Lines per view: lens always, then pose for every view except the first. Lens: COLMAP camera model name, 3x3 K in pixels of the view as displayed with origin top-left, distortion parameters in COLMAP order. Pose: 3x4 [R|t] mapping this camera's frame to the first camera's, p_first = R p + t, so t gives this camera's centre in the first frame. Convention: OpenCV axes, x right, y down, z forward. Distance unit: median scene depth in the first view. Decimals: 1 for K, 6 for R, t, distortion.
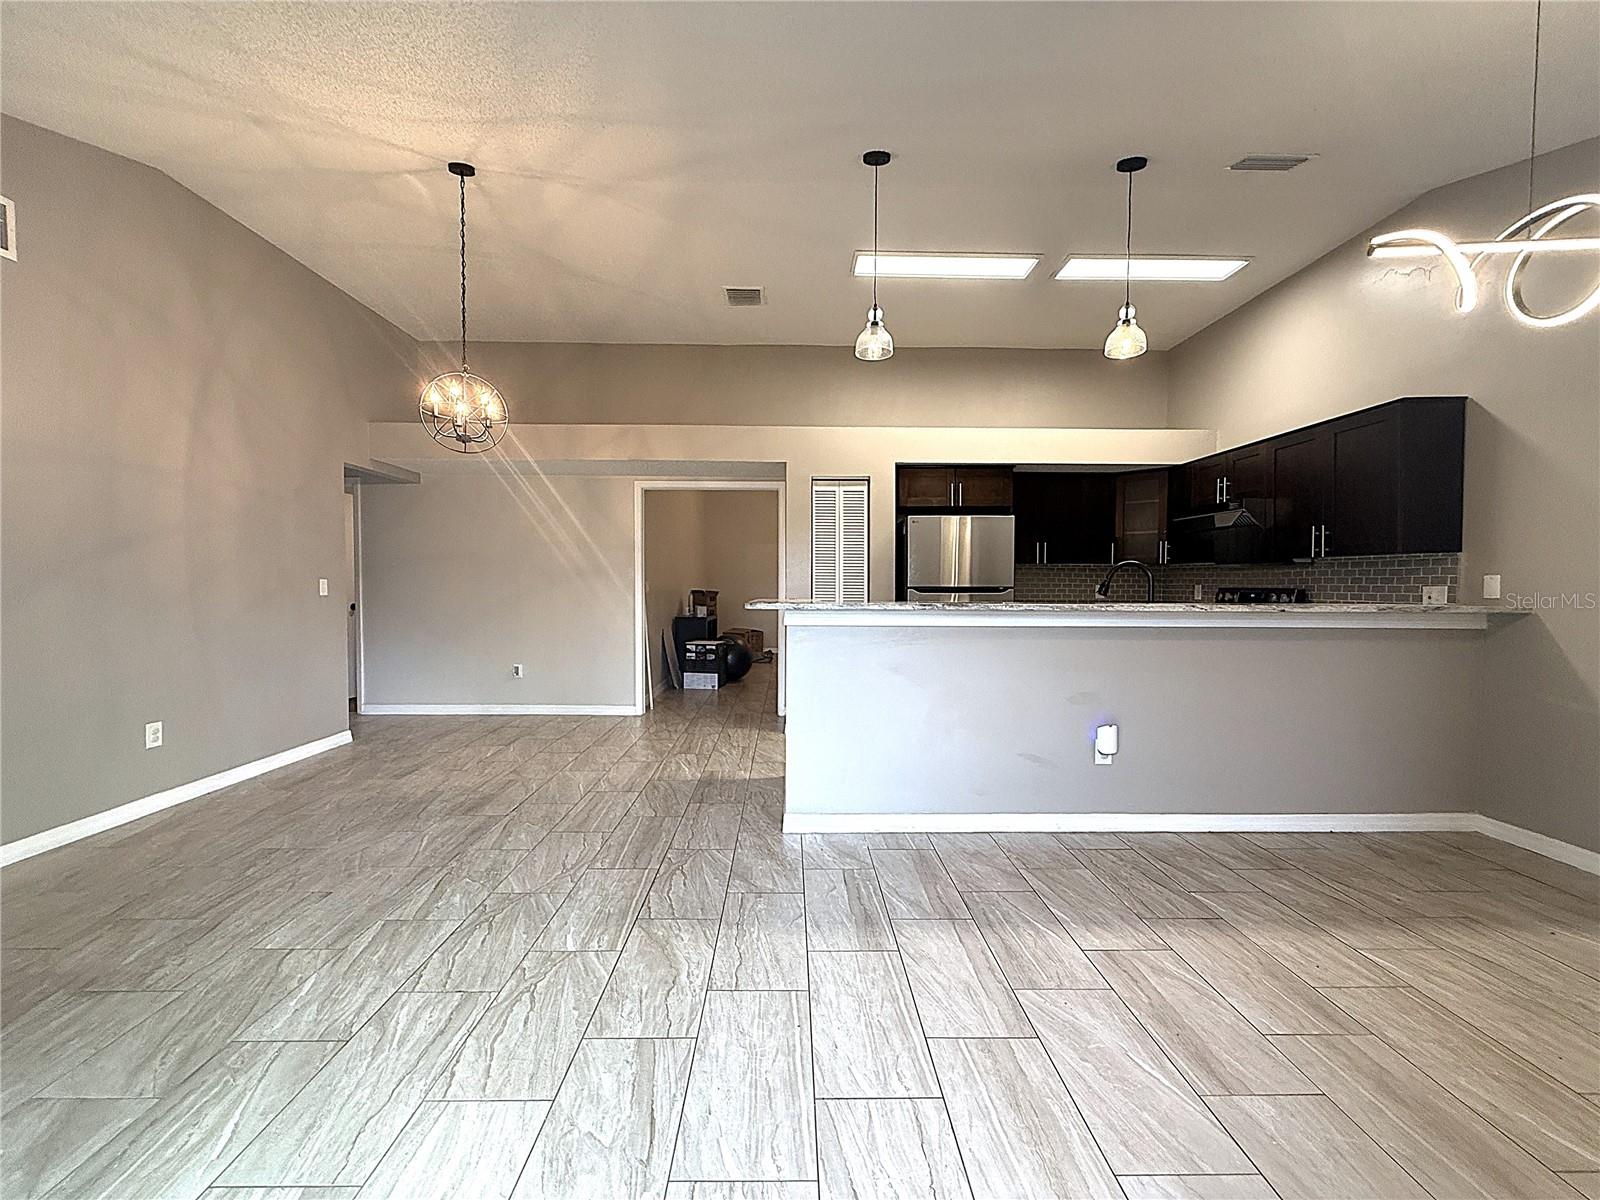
lens RADIAL K [[638.4, 0, 795.0], [0, 638.4, 598.7], [0, 0, 1]] dist [0.000466, 0.000416]
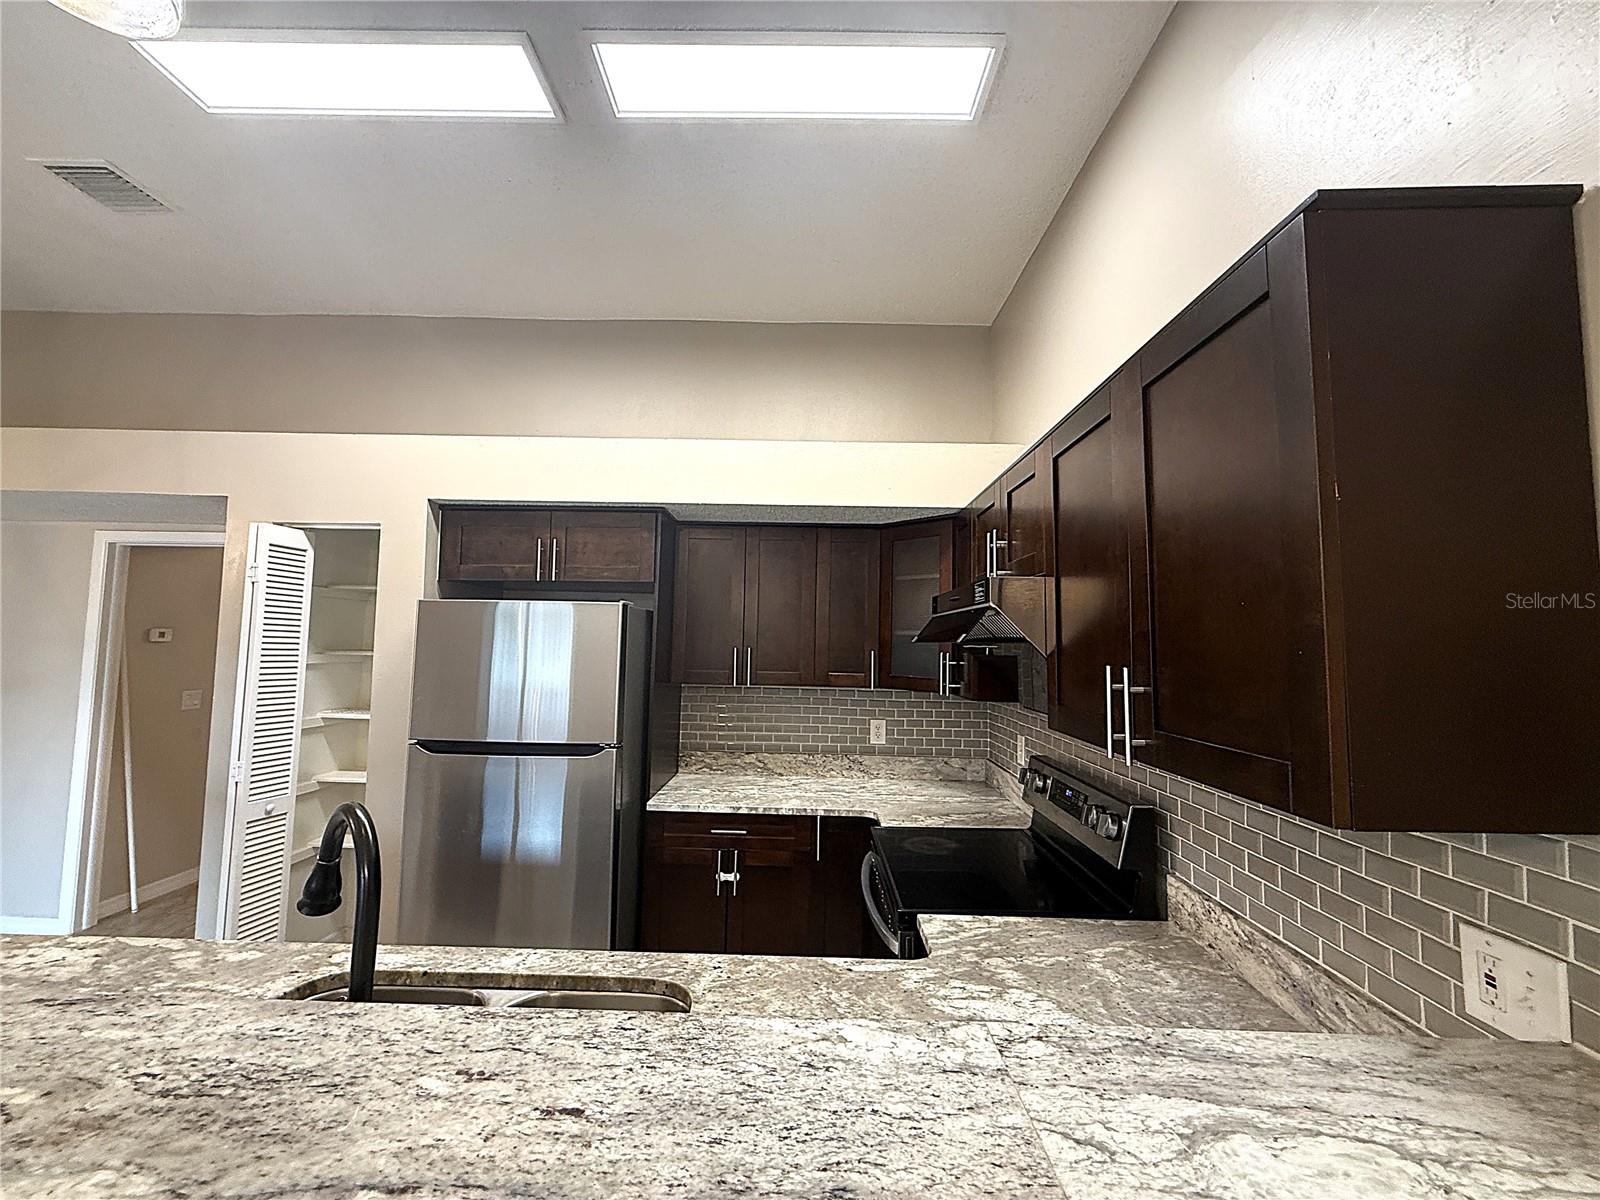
lens RADIAL K [[638.4, 0, 805.6], [0, 638.4, 598.9], [0, 0, 1]] dist [0.000466, 0.000416]
pose [[0.999616, 0.014148, -0.023819, 0.739934], [-0.016473, 0.994811, -0.100400, -0.125167], [0.022274, 0.100754, 0.994662, 0.741284]]
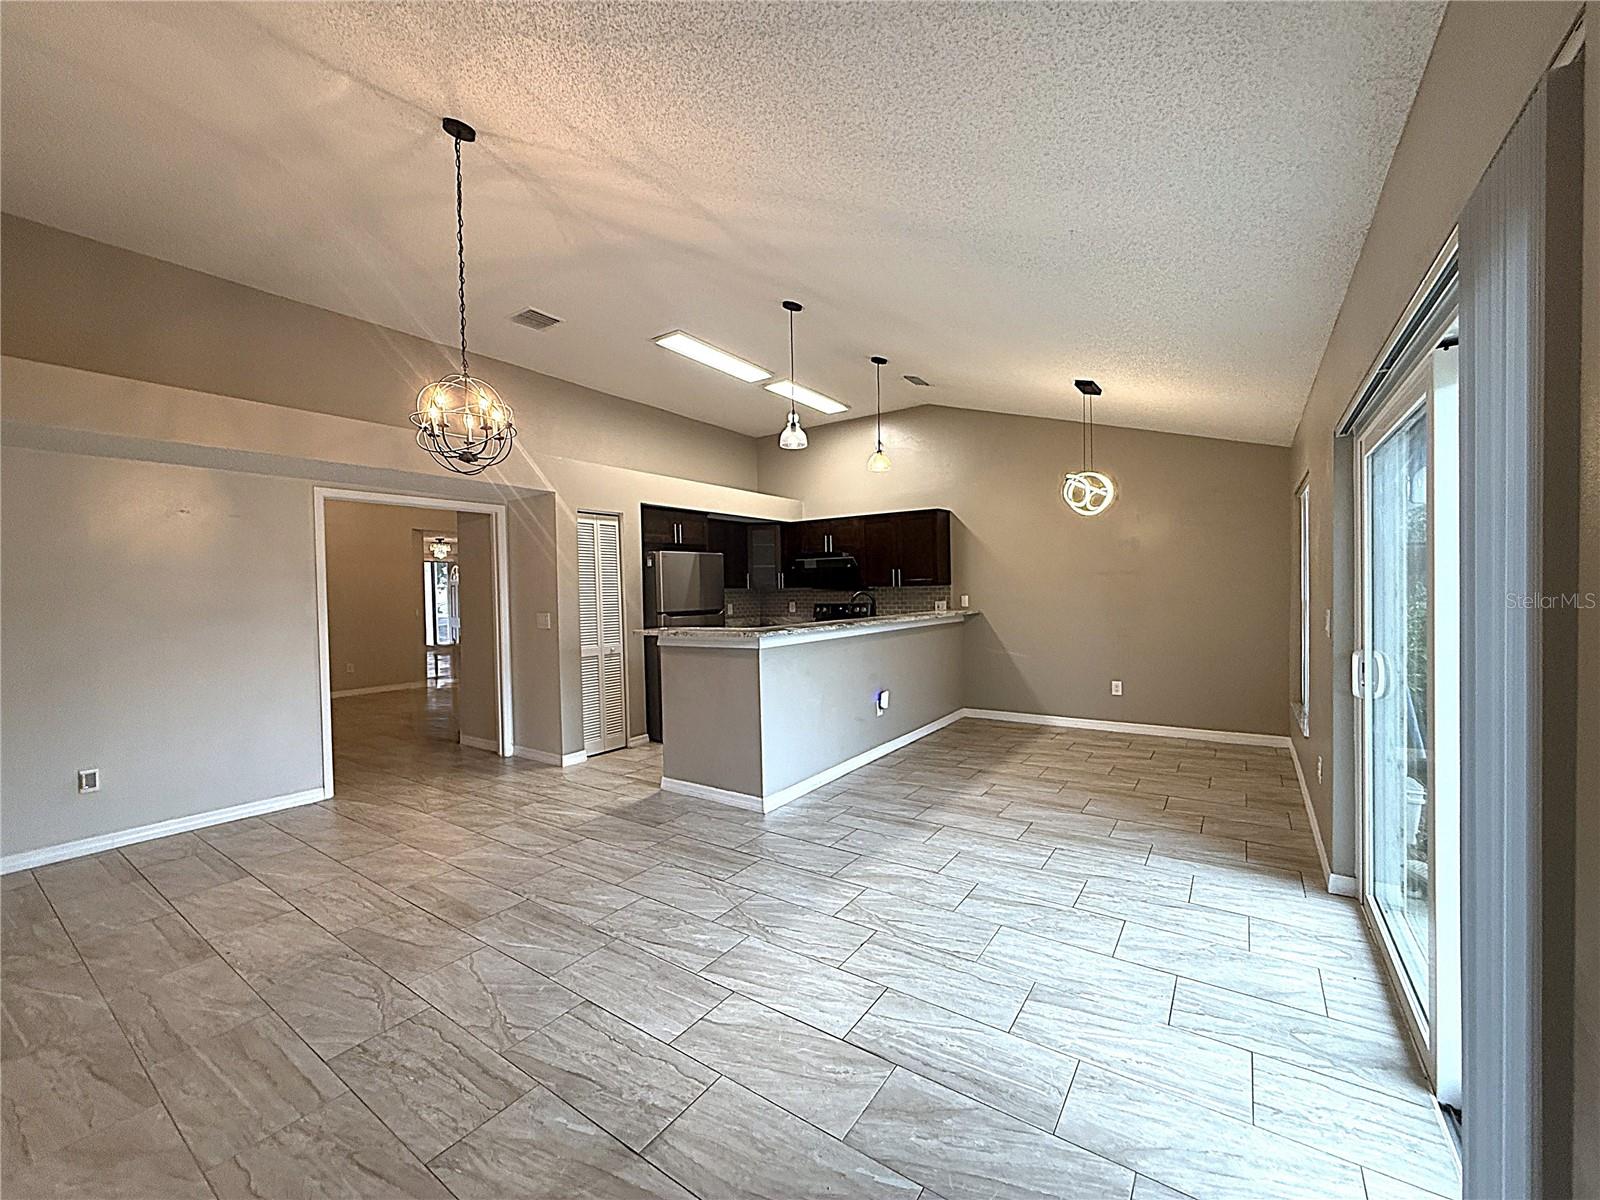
lens RADIAL K [[638.4, 0, 796.9], [0, 638.4, 601.6], [0, 0, 1]] dist [0.000466, 0.000416]
pose [[0.584785, -0.031204, 0.810588, -0.920402], [0.042530, 0.999065, 0.007777, -0.054788], [-0.810073, 0.029926, 0.585565, 0.184020]]
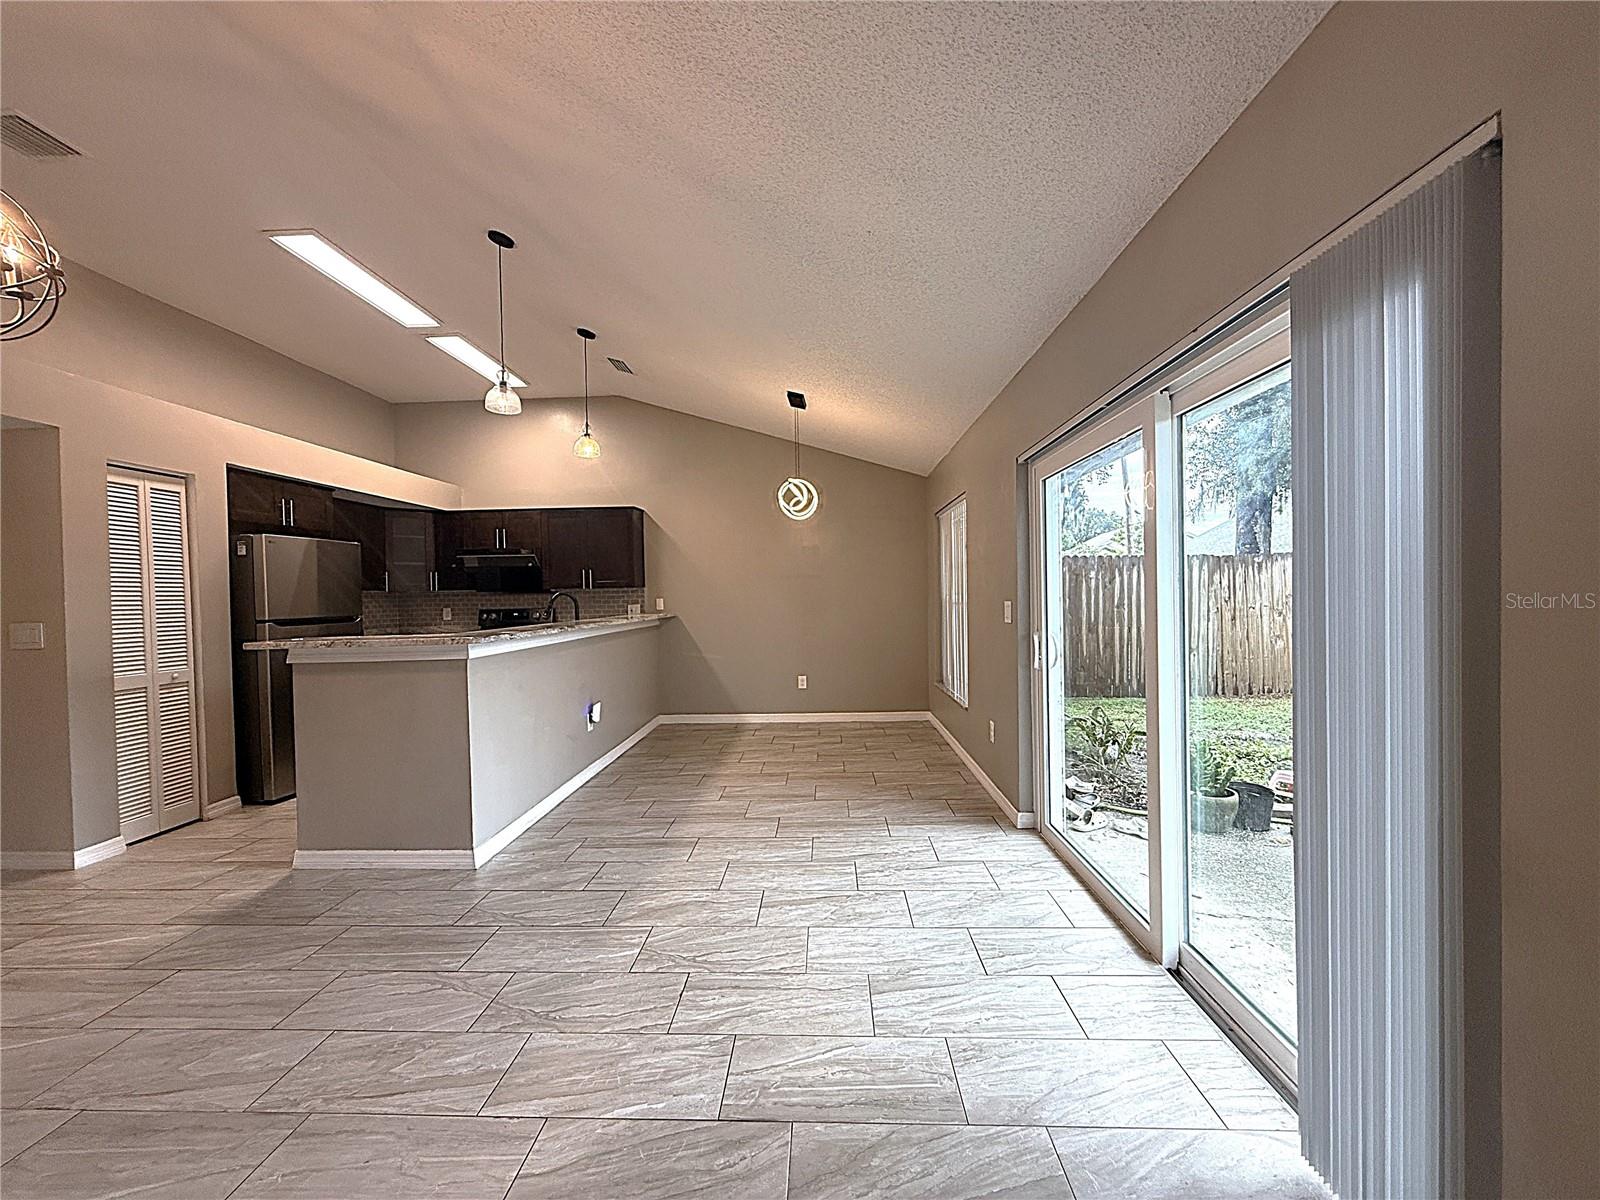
lens RADIAL K [[638.4, 0, 796.3], [0, 638.4, 602.2], [0, 0, 1]] dist [0.000466, 0.000416]
pose [[0.060485, -0.019126, 0.997986, -0.898852], [0.043172, 0.998931, 0.016527, -0.038550], [-0.997235, 0.042085, 0.061246, 0.398240]]
